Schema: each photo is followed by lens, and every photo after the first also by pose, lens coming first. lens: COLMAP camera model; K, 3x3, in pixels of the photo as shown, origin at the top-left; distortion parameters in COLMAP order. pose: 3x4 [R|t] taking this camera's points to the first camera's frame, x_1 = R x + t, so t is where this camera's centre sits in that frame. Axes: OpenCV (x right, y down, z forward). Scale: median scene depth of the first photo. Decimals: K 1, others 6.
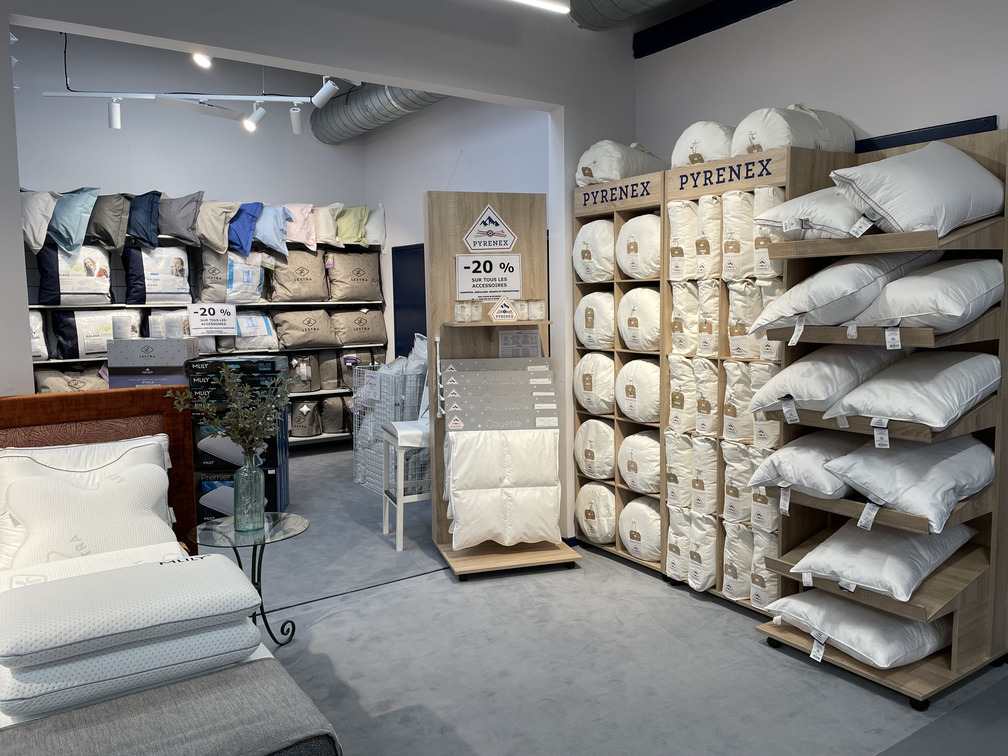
lens RADIAL K [[759.2, 0, 504.0], [0, 759.2, 378.0], [0, 0, 1]] dist [0.072822, -0.147286]
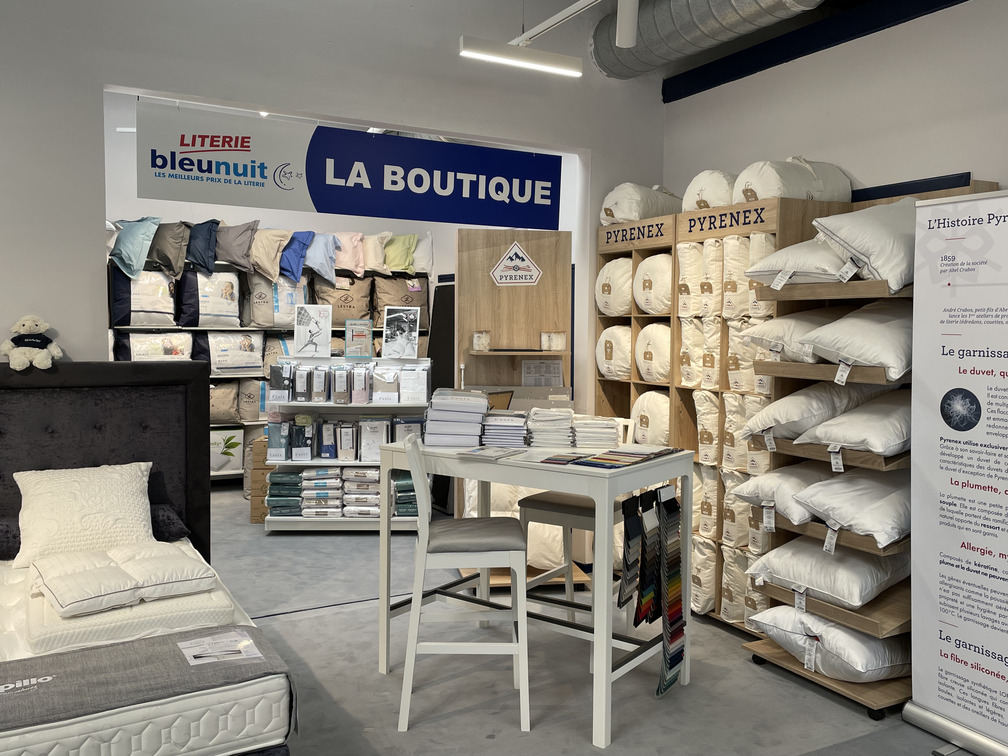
lens RADIAL K [[887.6, 0, 504.0], [0, 887.6, 378.0], [0, 0, 1]] dist [0.000505, 0.001680]
pose [[0.994714, 0.028169, -0.098748, 0.099016], [-0.032801, 0.998421, -0.045606, 0.021032], [0.097307, 0.048604, 0.994067, -0.240643]]
